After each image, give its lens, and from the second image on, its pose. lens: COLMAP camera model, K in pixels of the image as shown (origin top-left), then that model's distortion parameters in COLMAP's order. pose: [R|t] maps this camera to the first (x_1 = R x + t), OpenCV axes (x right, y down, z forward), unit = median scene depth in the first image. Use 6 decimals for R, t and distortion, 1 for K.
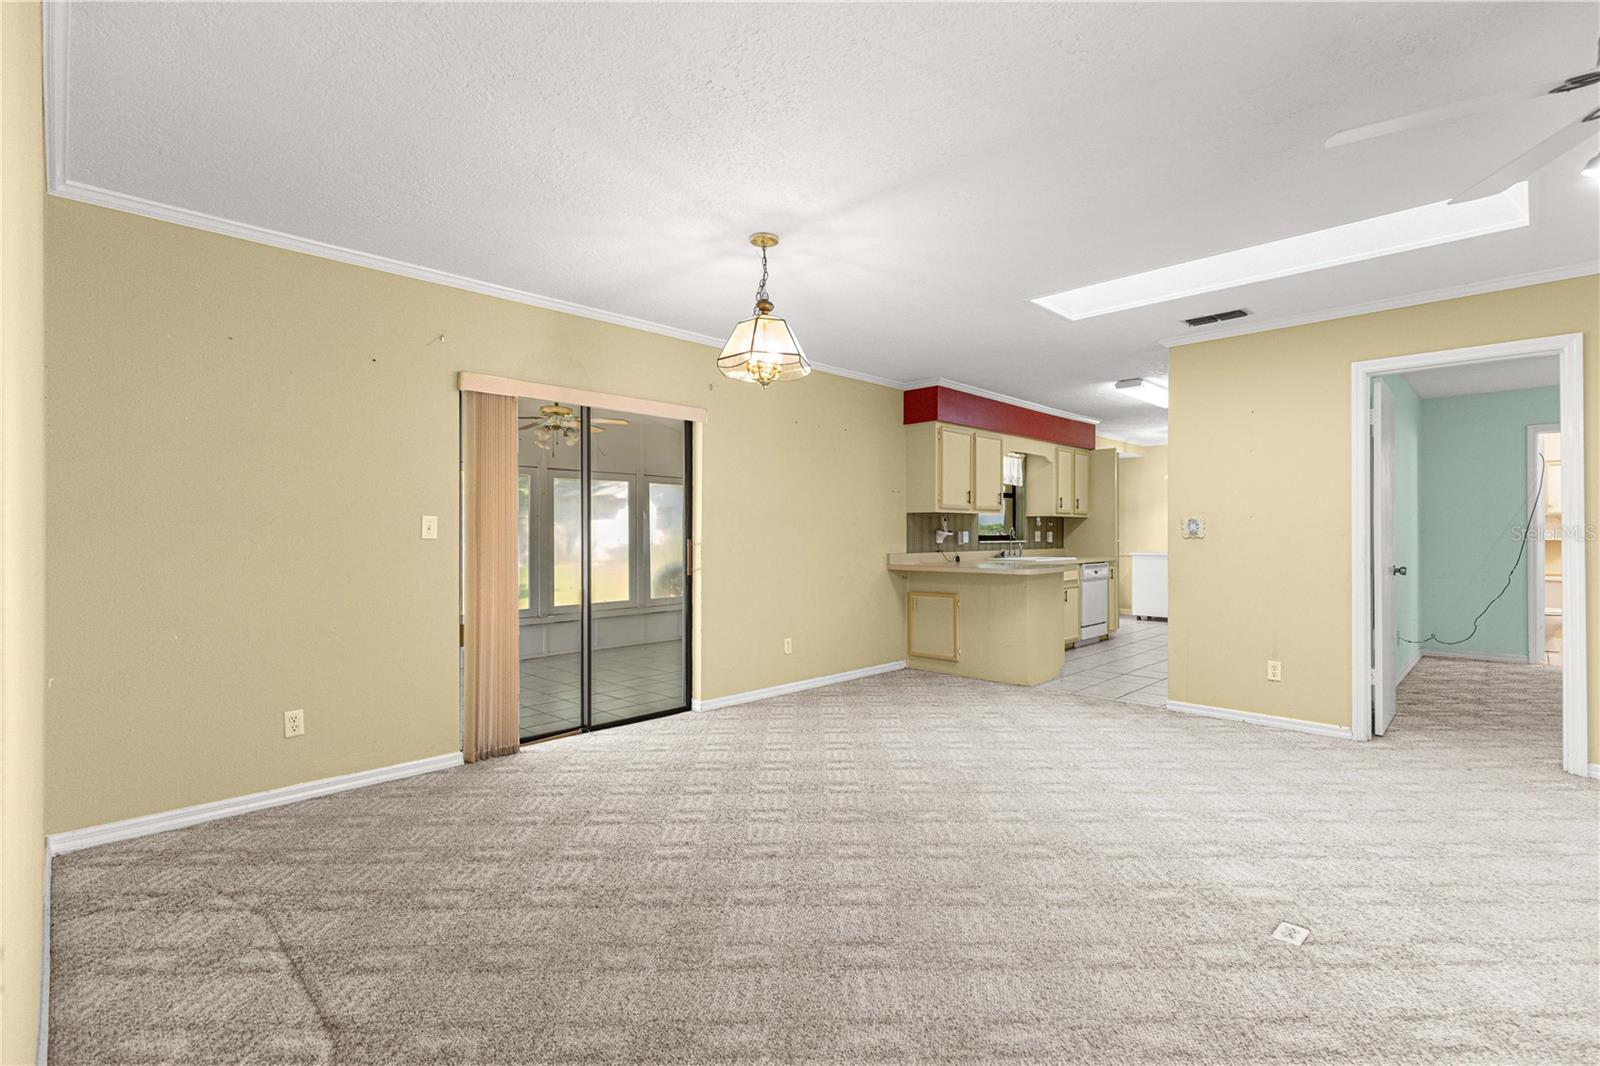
lens RADIAL K [[739.0, 0, 813.8], [0, 739.0, 523.6], [0, 0, 1]] dist [0.007906, 0.001182]
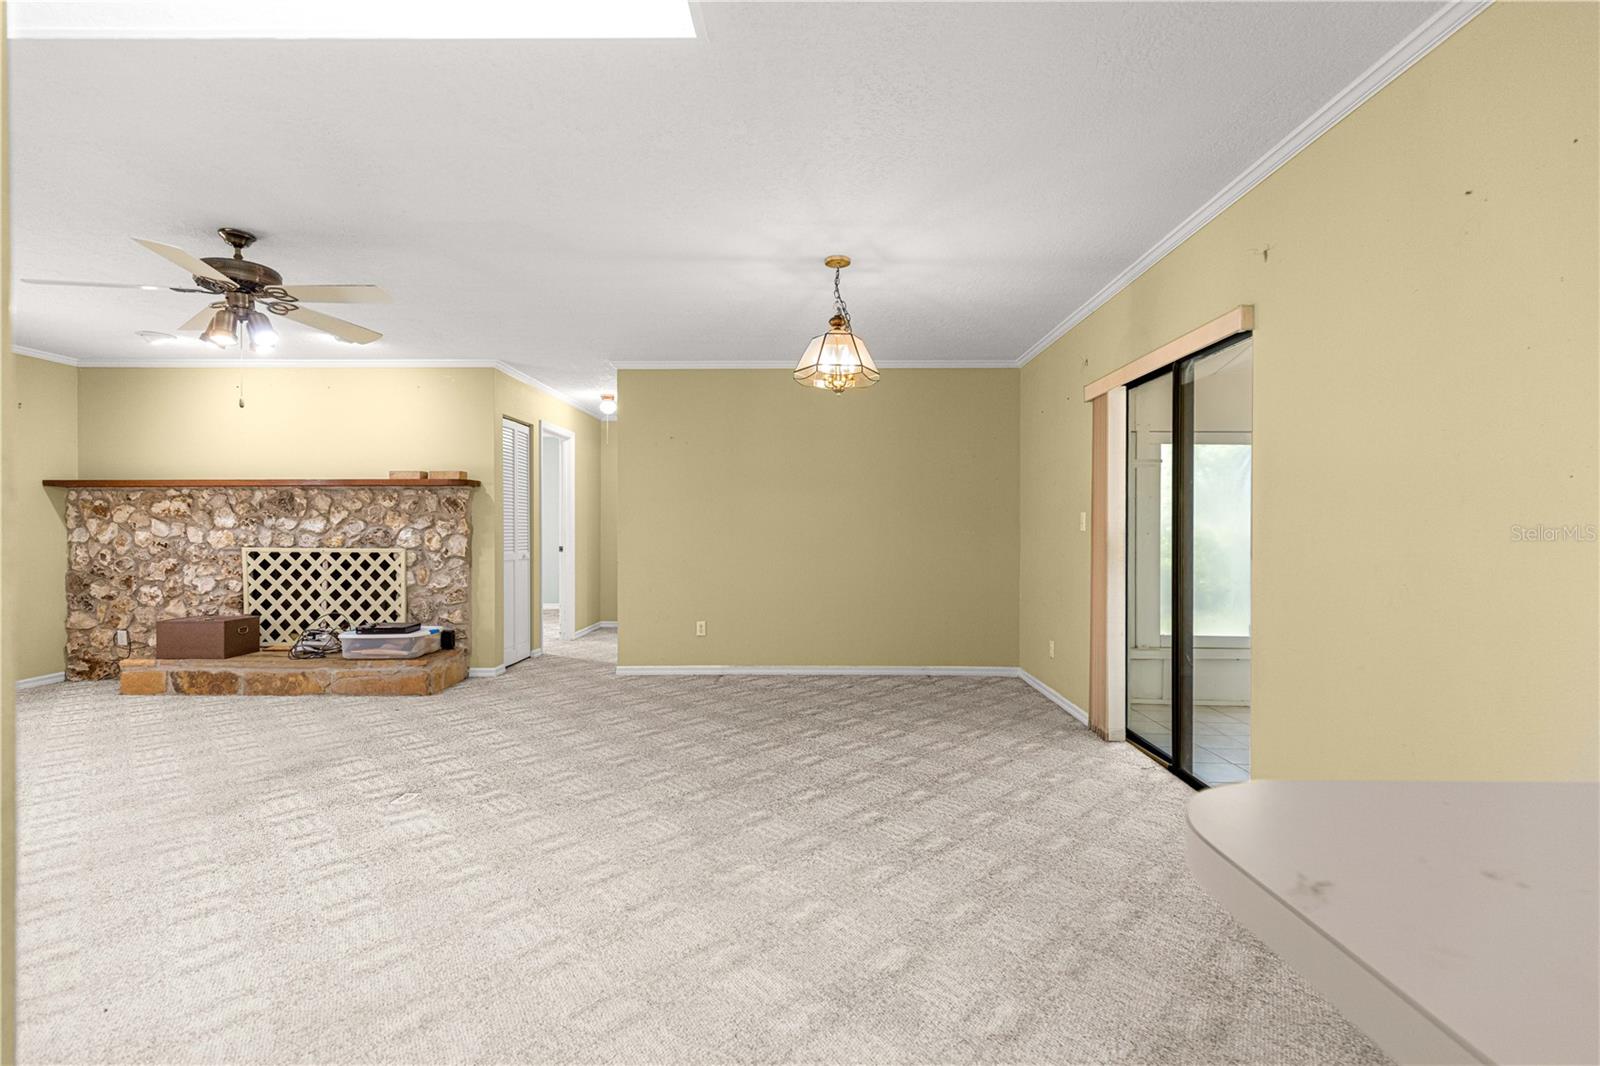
lens RADIAL K [[721.6, 0, 811.6], [0, 721.6, 527.4], [0, 0, 1]] dist [0.012671, -0.003744]
pose [[-0.721341, 0.000433, -0.692580, 0.609847], [0.009806, 0.999906, -0.009589, 0.020302], [0.692511, -0.013708, -0.721278, 1.502167]]
